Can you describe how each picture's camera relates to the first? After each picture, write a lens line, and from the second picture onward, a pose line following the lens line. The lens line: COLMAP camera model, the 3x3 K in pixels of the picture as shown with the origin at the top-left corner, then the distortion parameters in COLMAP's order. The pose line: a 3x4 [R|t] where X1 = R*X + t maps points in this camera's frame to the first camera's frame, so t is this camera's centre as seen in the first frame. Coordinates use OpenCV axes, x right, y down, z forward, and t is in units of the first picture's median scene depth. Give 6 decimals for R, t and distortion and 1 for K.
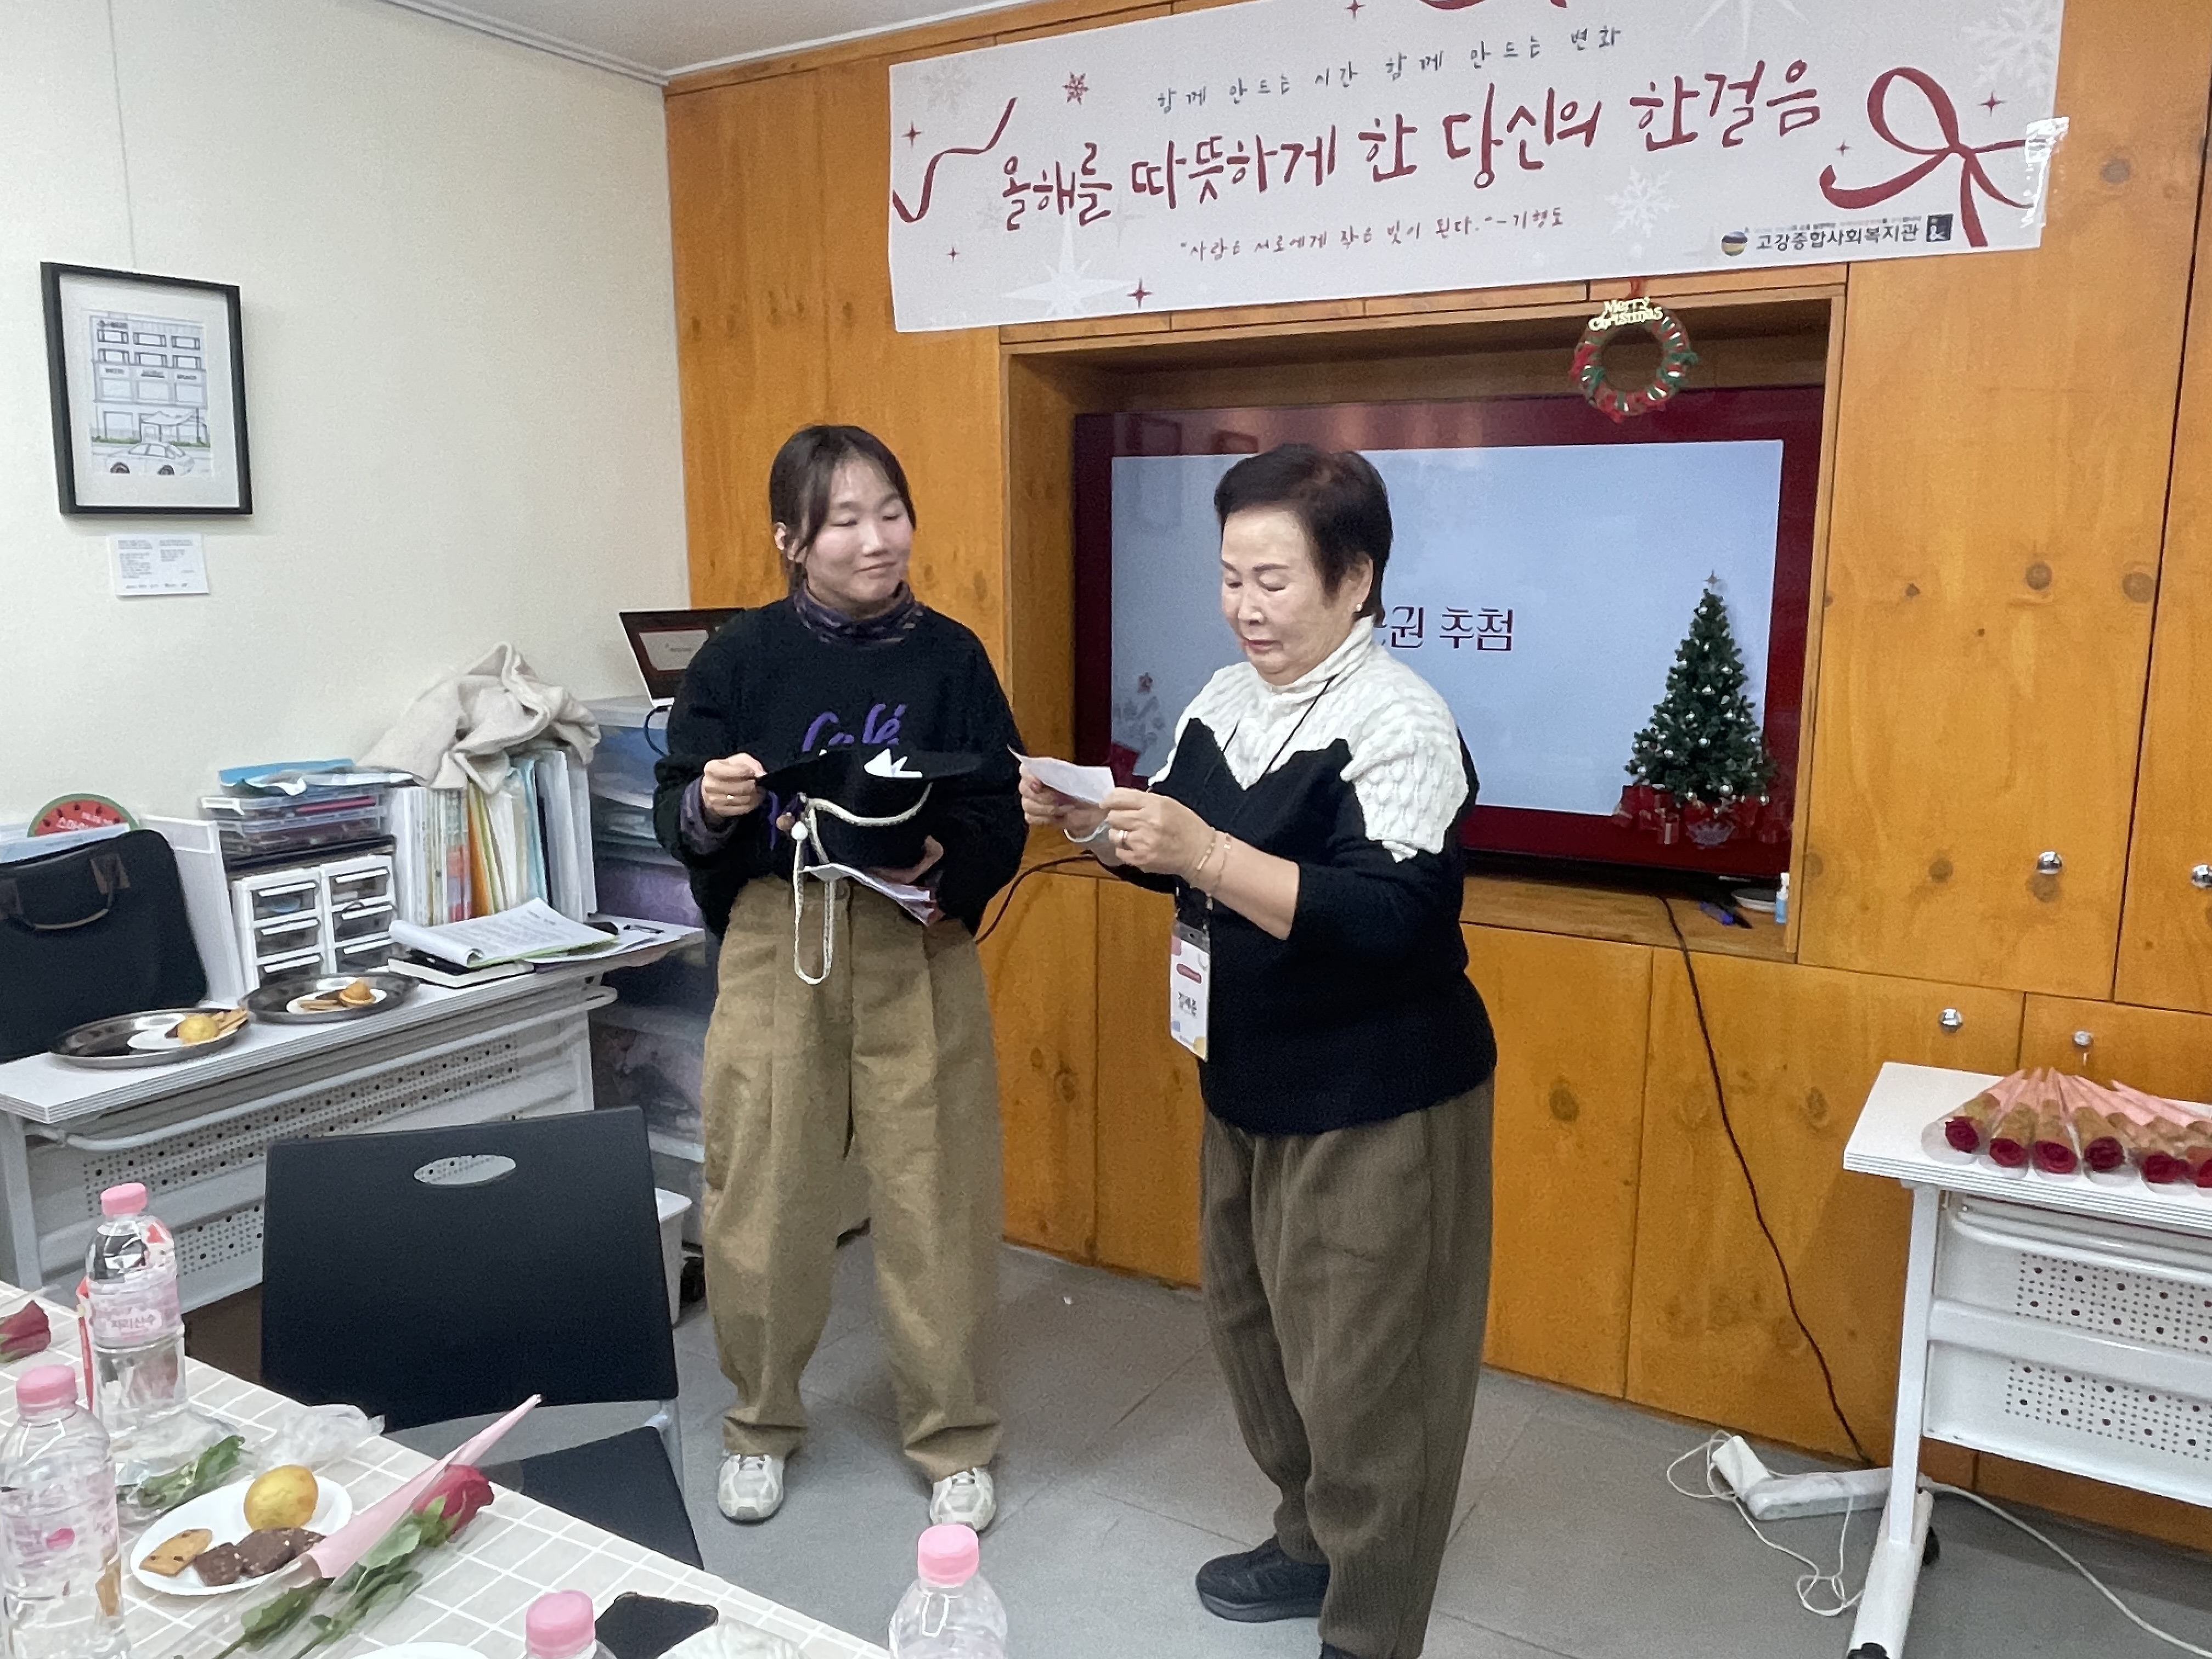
lens RADIAL K [[1657.2, 0, 1118.0], [0, 1657.2, 836.2], [0, 0, 1]] dist [-0.019446, 0.018229]
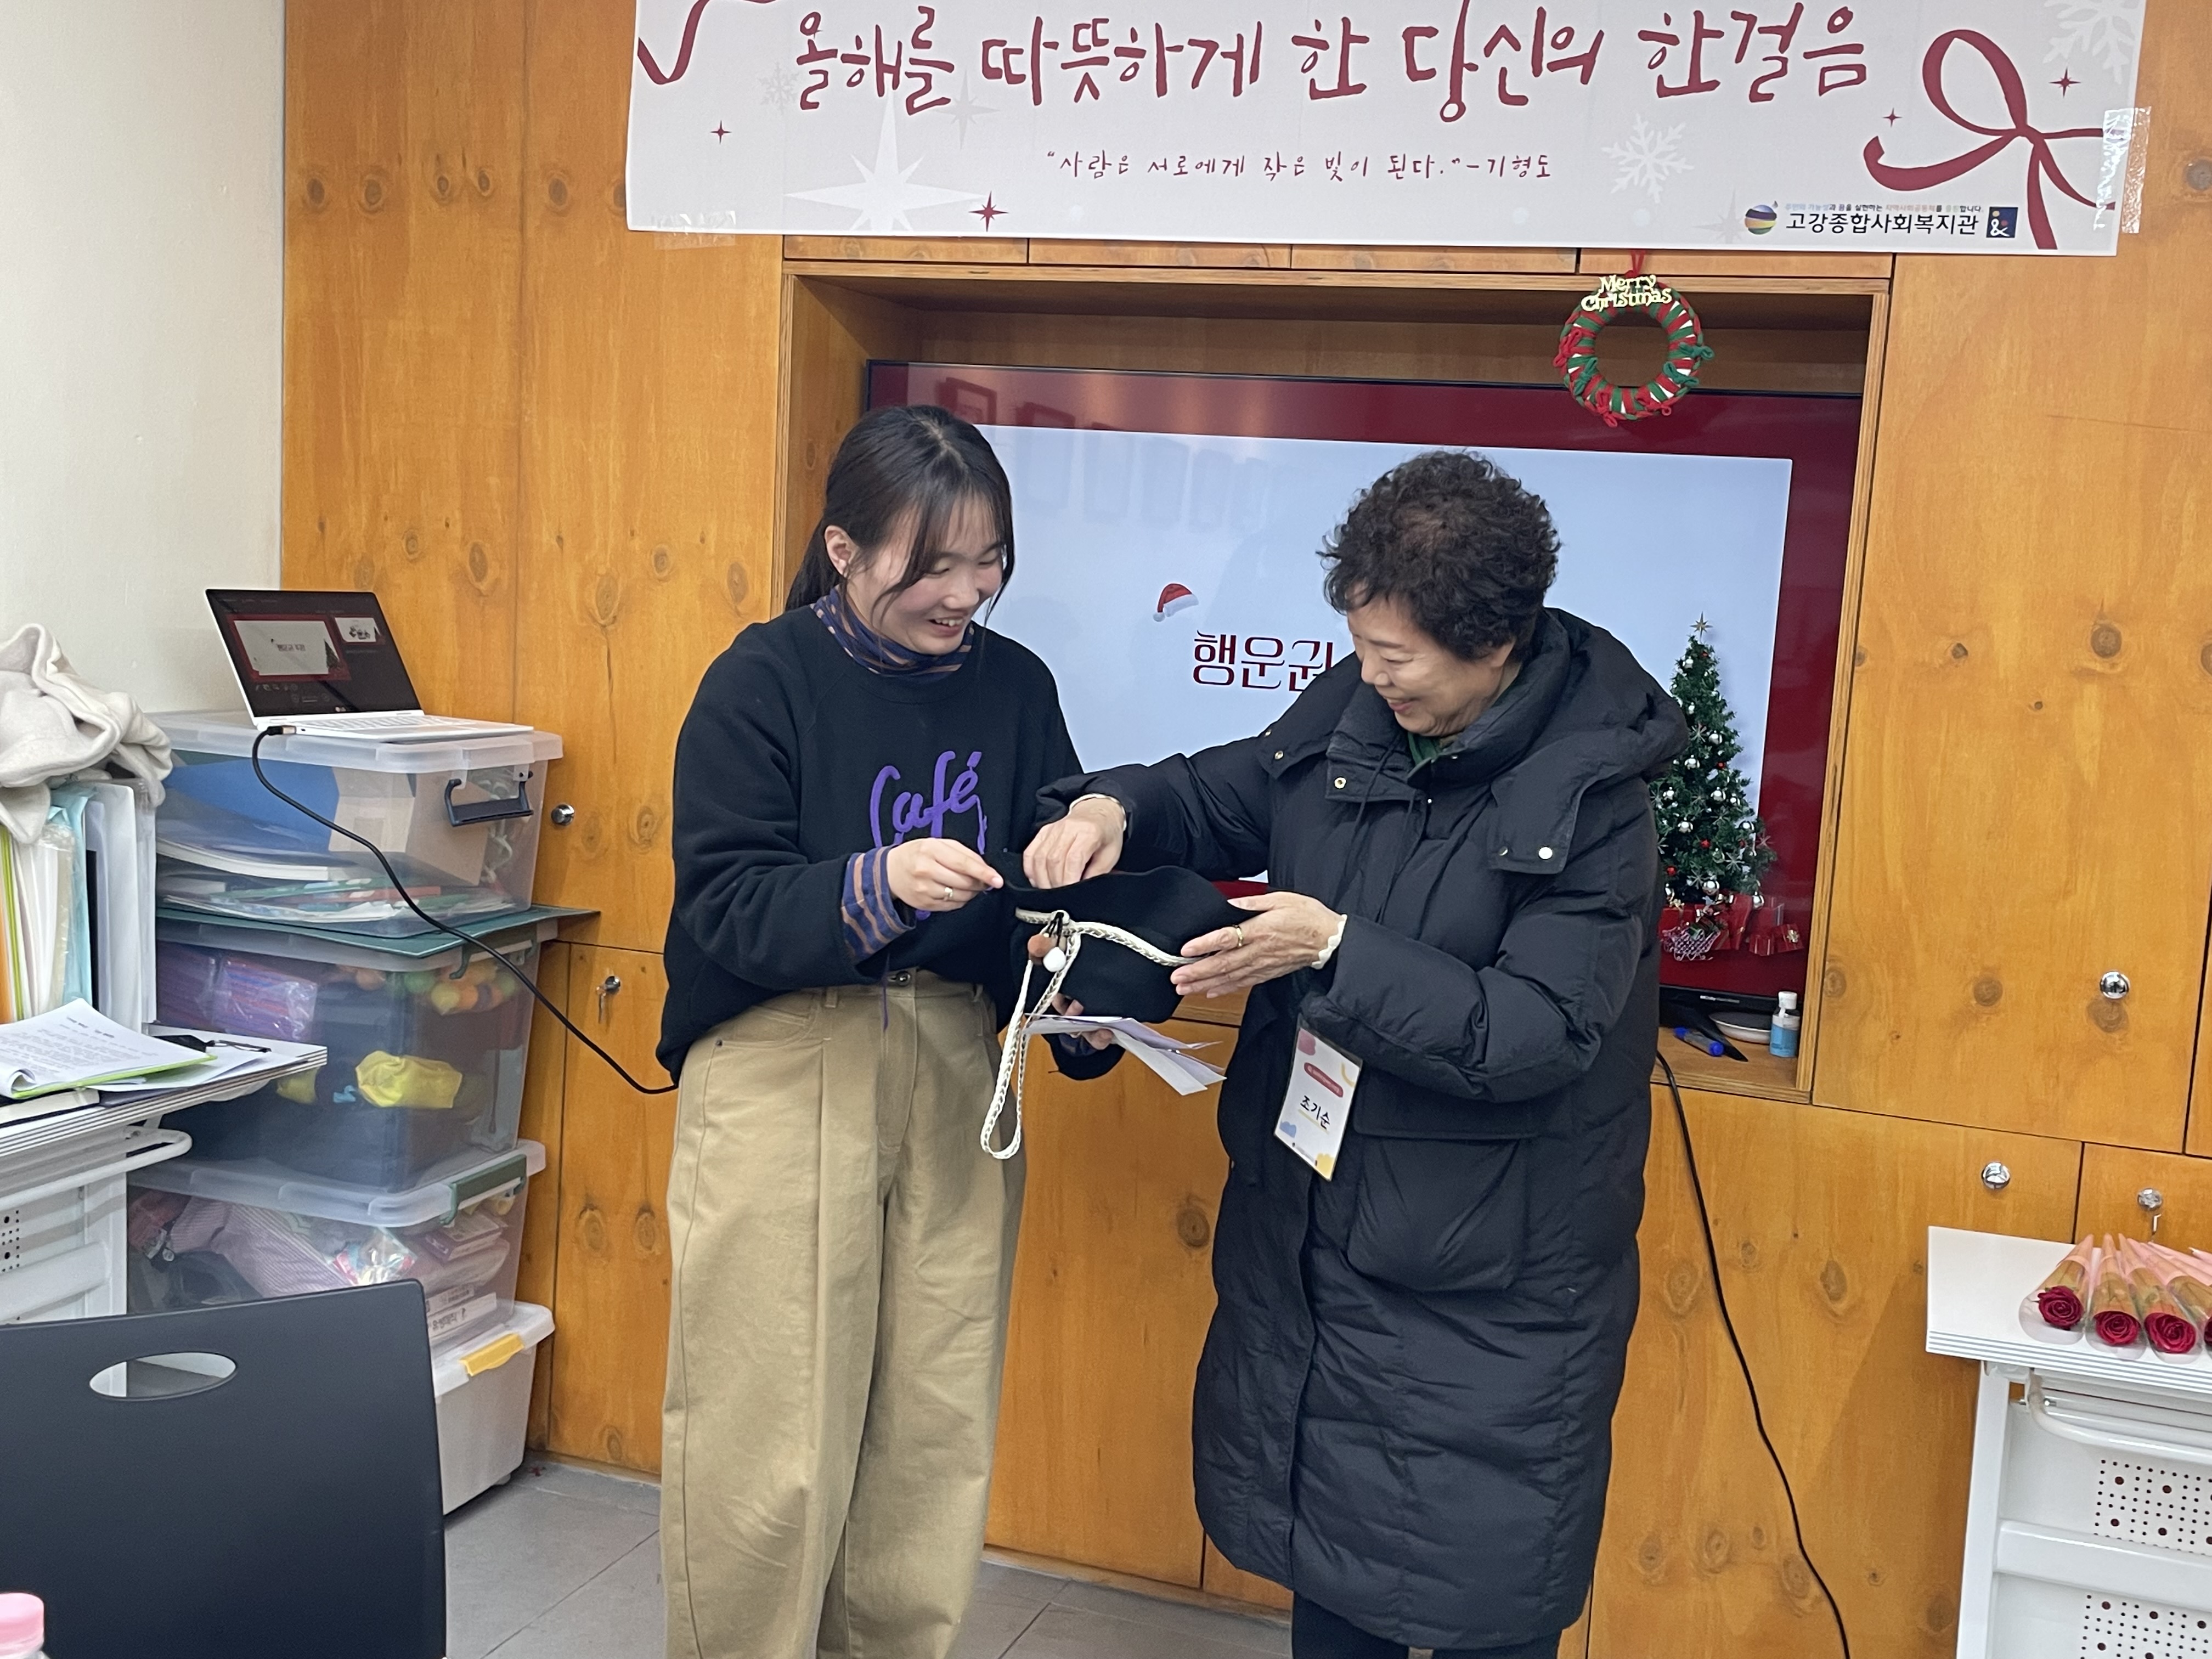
lens RADIAL K [[2354.2, 0, 1130.0], [0, 2354.2, 810.5], [0, 0, 1]] dist [0.047190, 0.000000]
pose [[0.977713, 0.034427, 0.207104, -0.149330], [-0.022505, 0.997966, -0.059649, 0.009742], [-0.208736, 0.053659, 0.976499, -0.060148]]
